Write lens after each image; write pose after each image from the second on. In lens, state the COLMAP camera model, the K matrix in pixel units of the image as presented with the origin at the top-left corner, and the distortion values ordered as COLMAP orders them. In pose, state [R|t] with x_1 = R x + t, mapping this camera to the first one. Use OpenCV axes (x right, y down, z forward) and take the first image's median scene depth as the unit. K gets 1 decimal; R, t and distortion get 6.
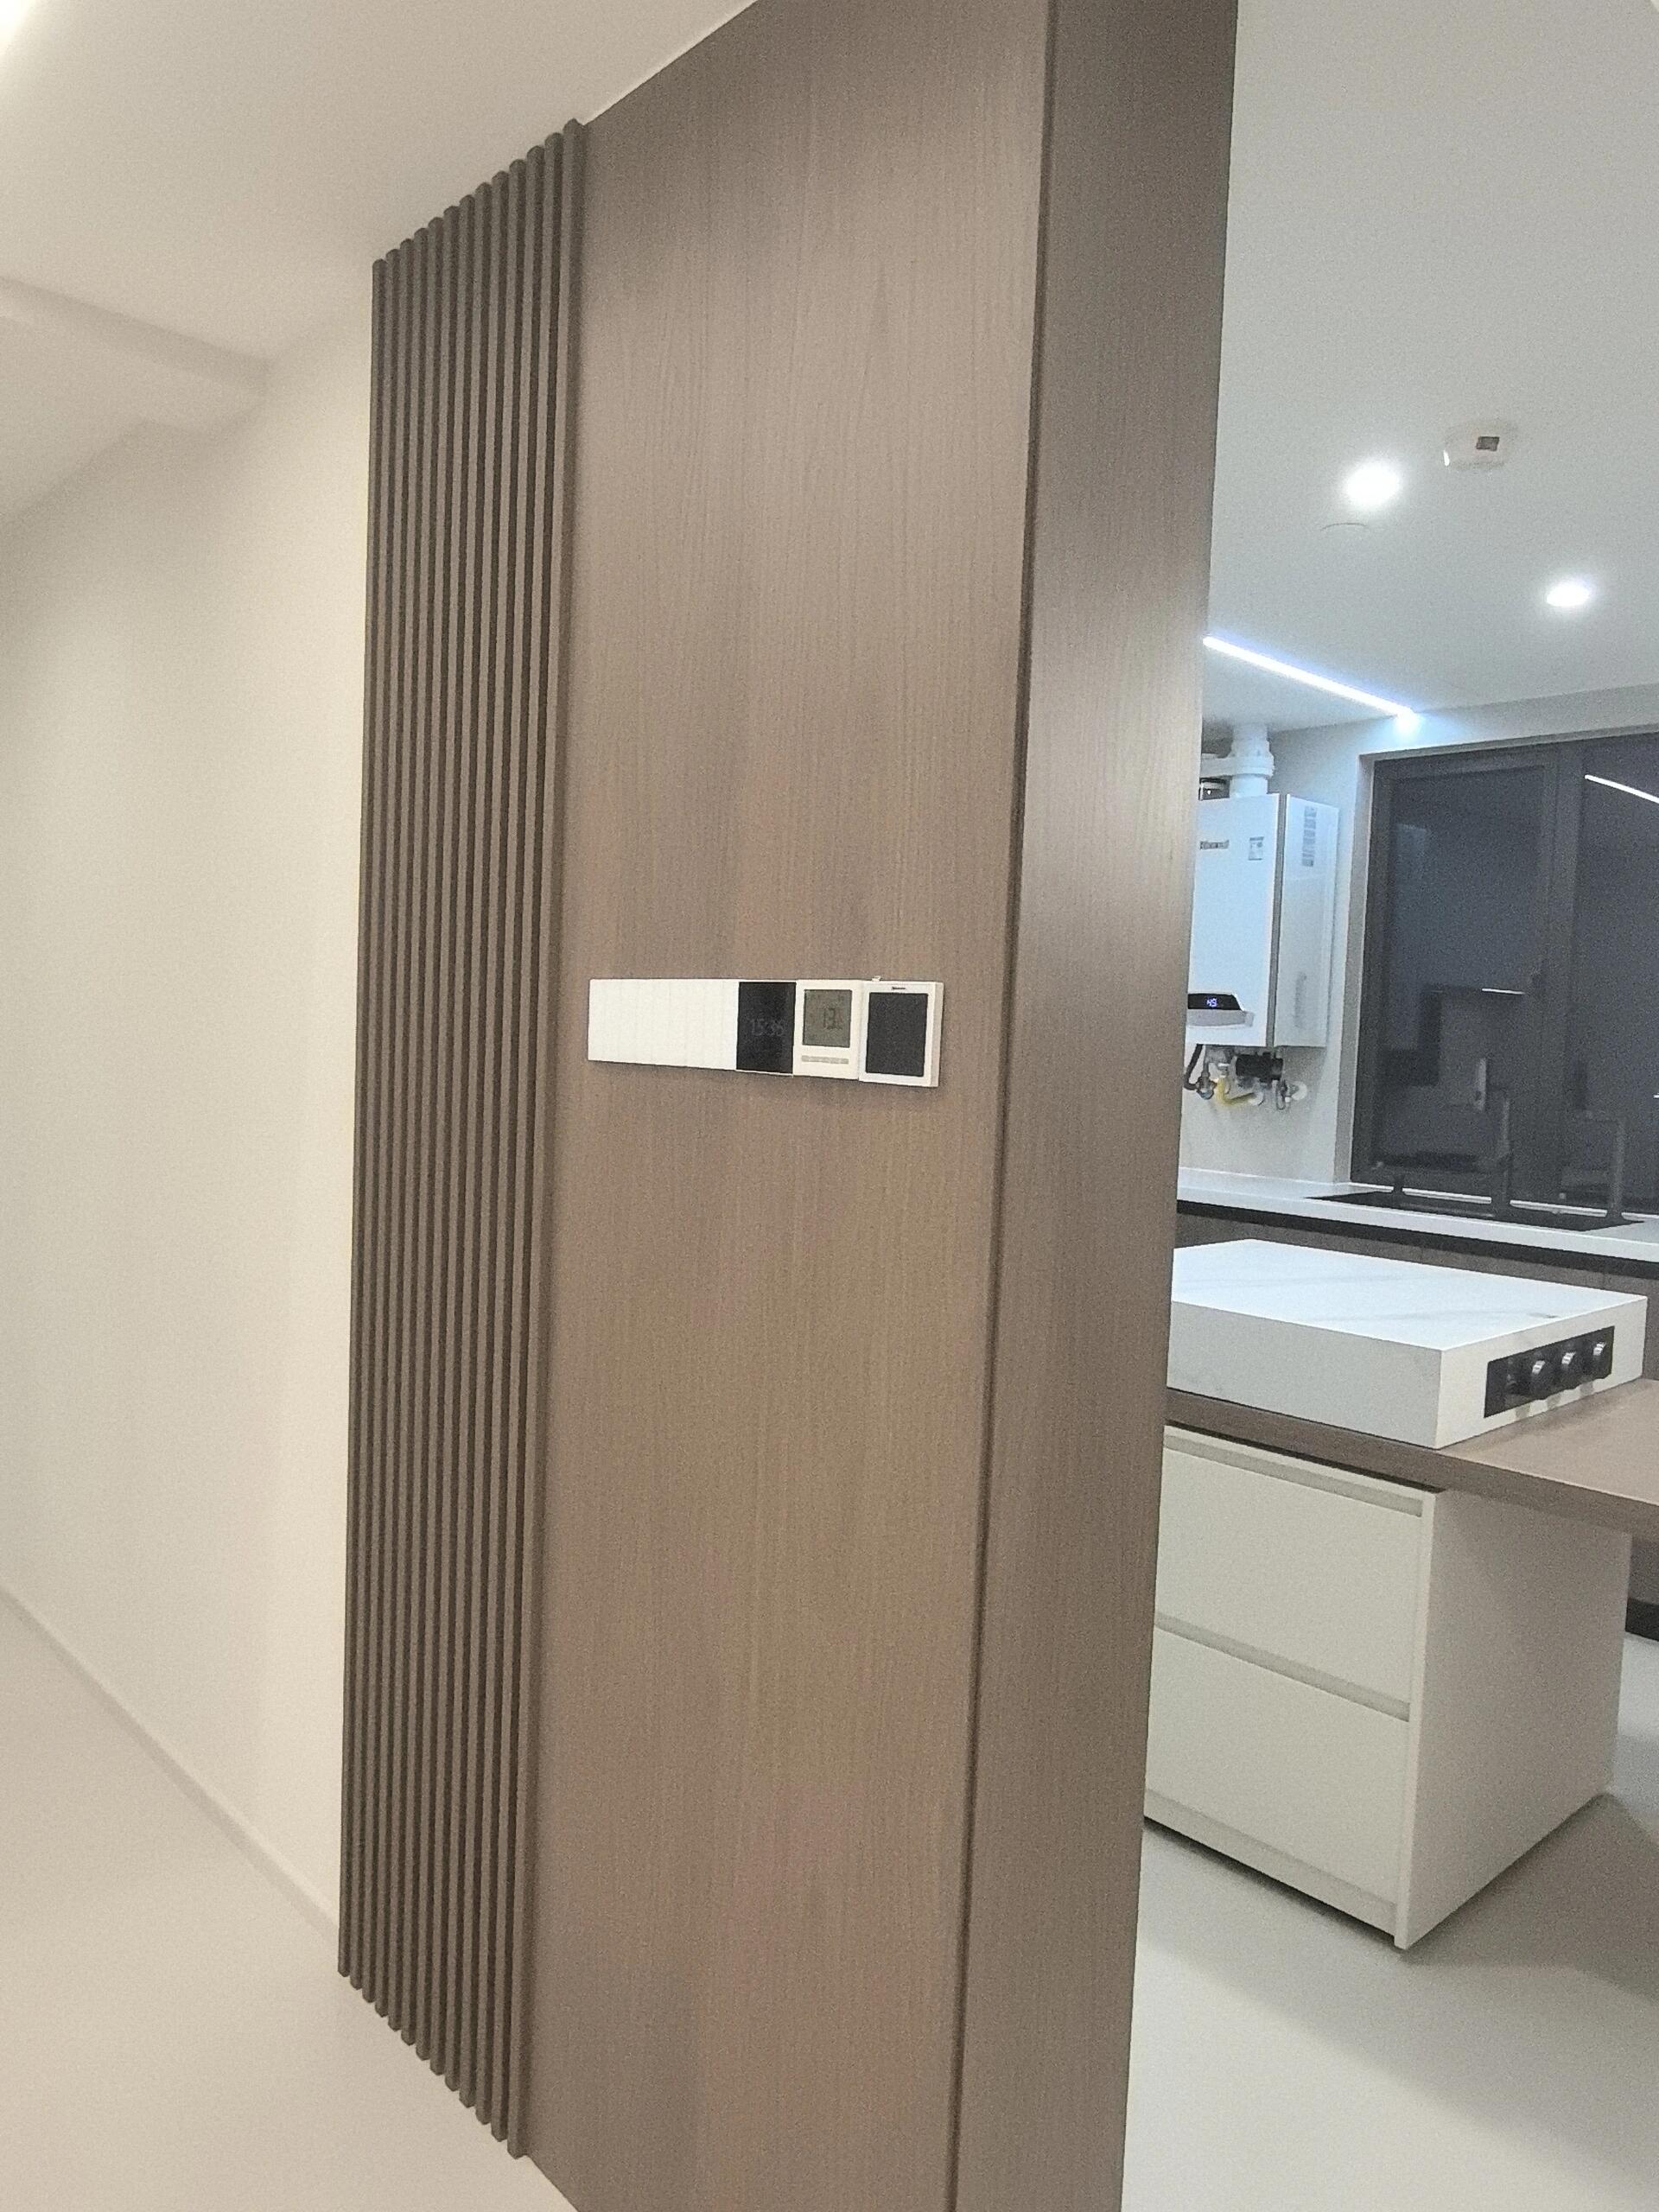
lens RADIAL K [[1523.8, 0, 825.7], [0, 1523.8, 1107.3], [0, 0, 1]] dist [-0.040159, -0.005056]
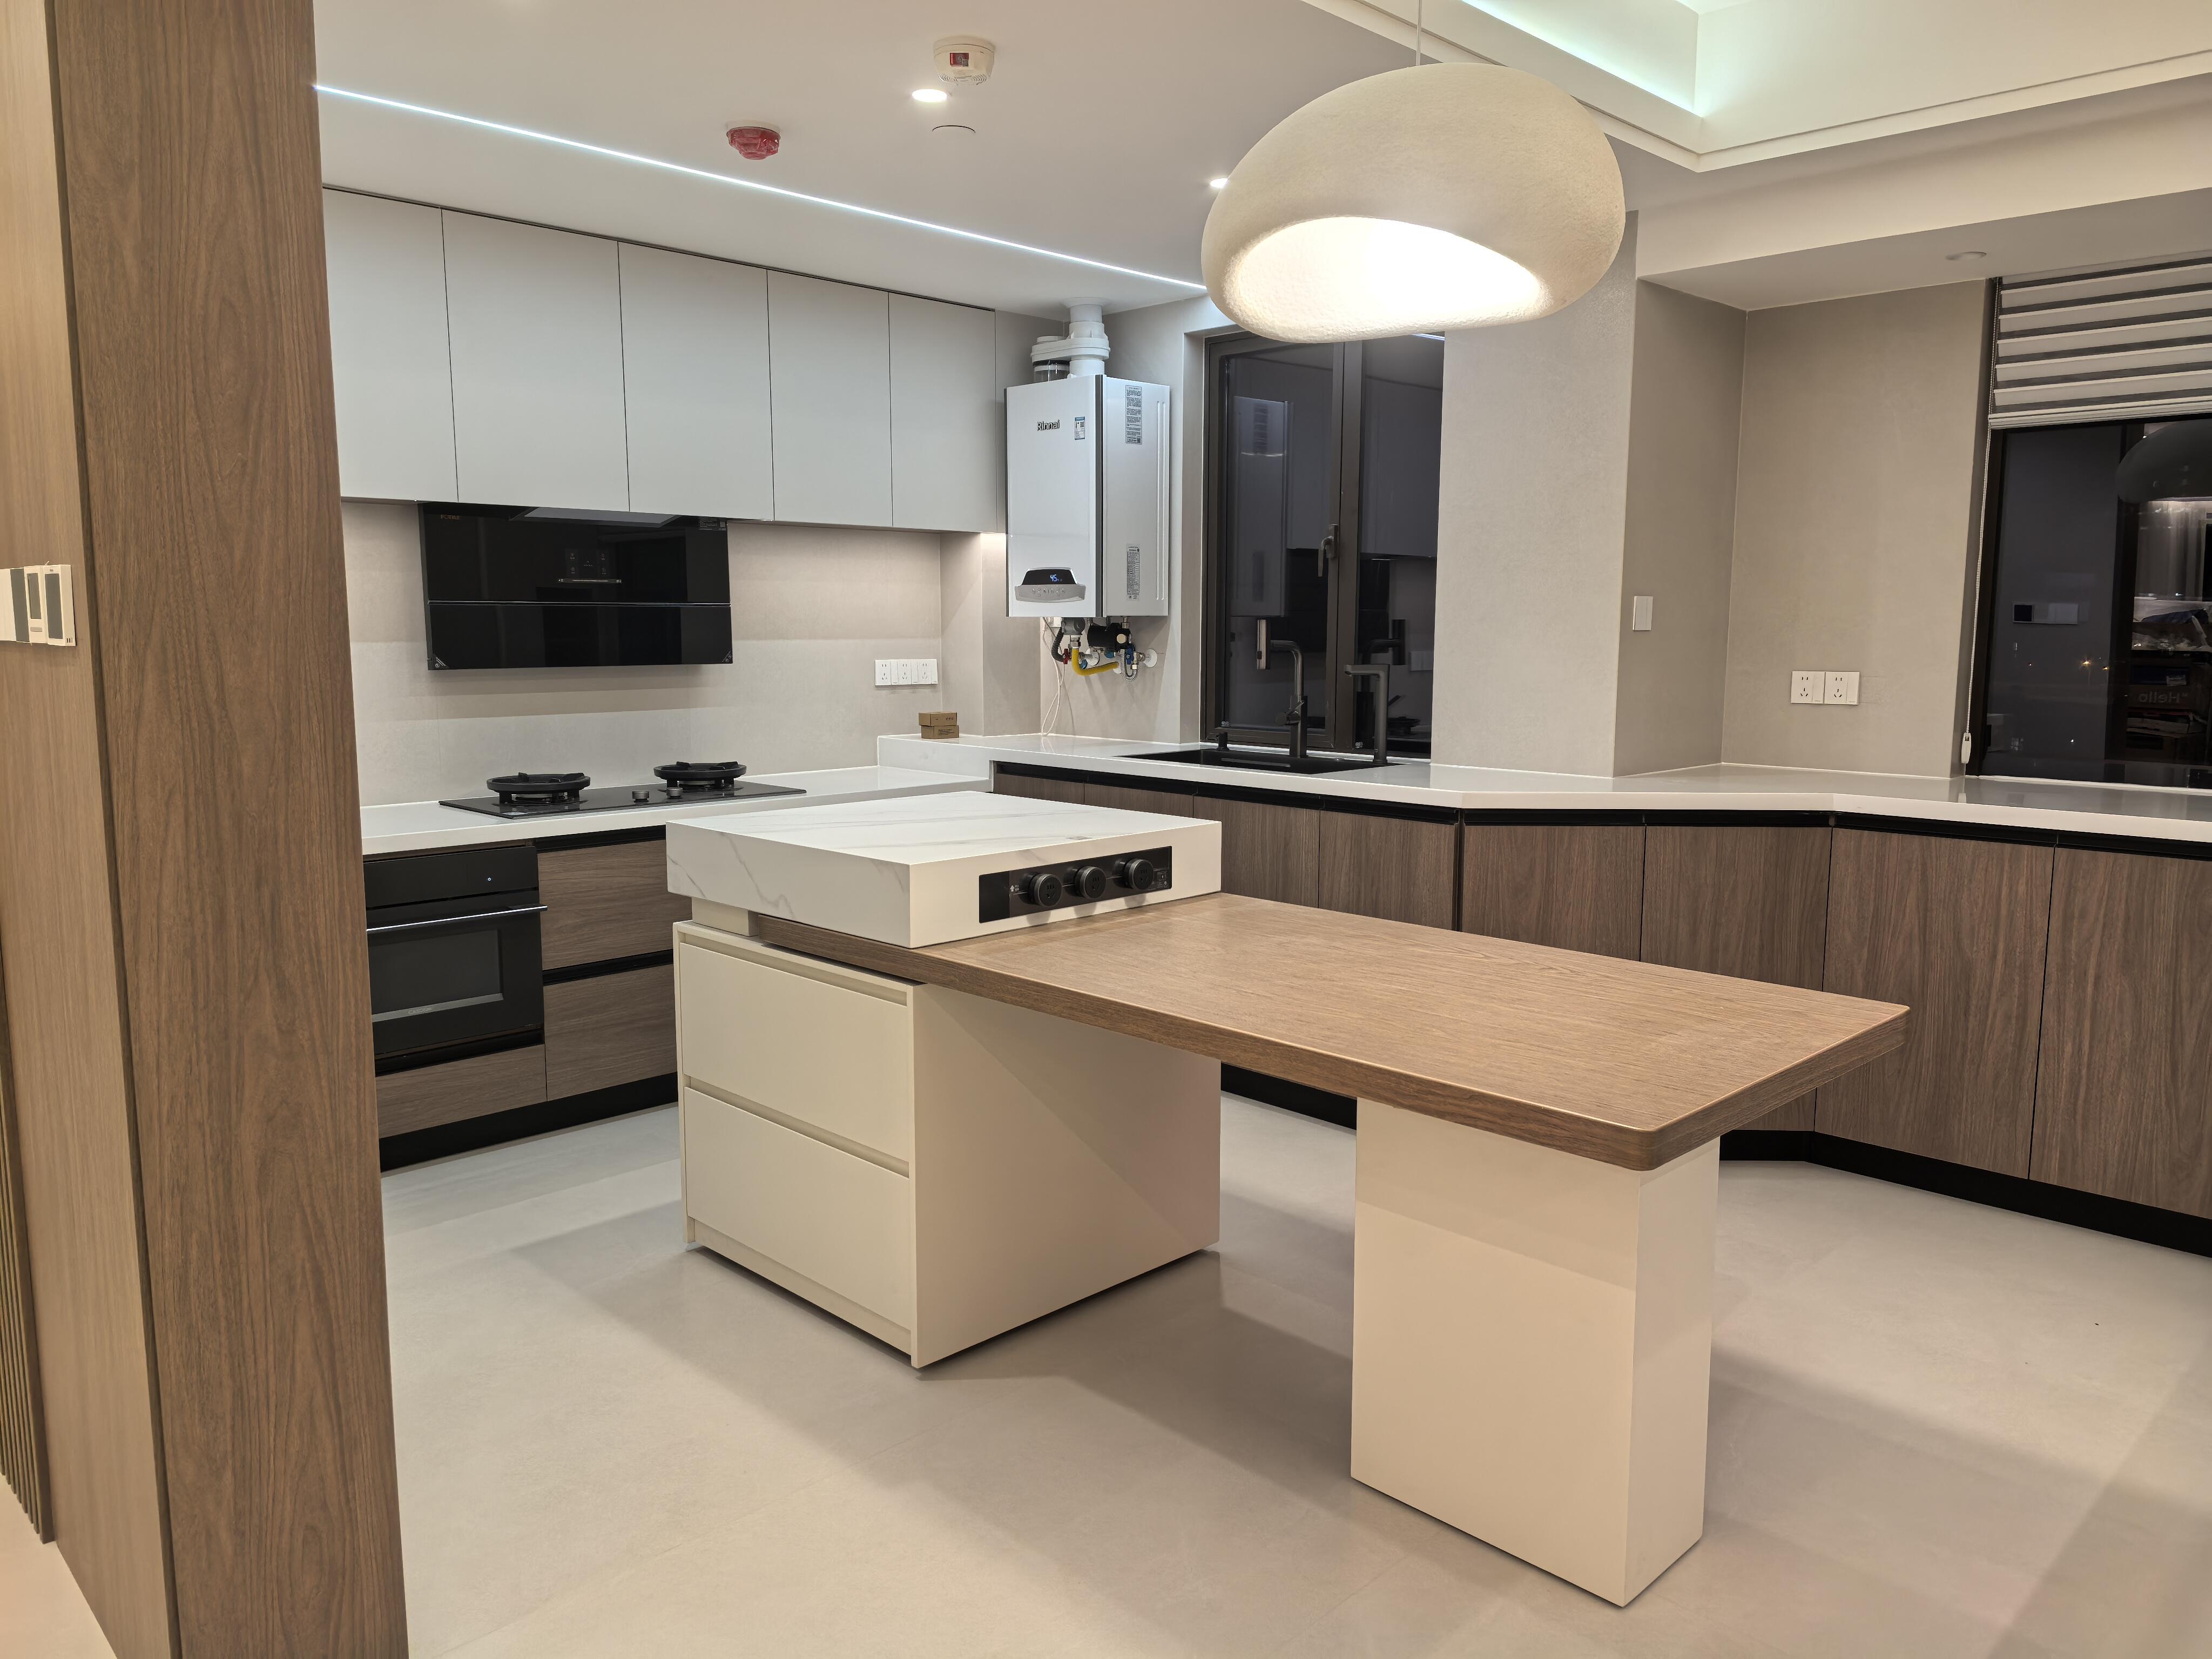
lens RADIAL K [[1562.6, 0, 1110.4], [0, 1562.6, 826.1], [0, 0, 1]] dist [-0.007954, -0.008509]
pose [[0.997395, -0.044861, 0.056495, 0.231445], [0.040226, 0.995928, 0.080680, 0.018056], [-0.059884, -0.078198, 0.995138, -0.103138]]
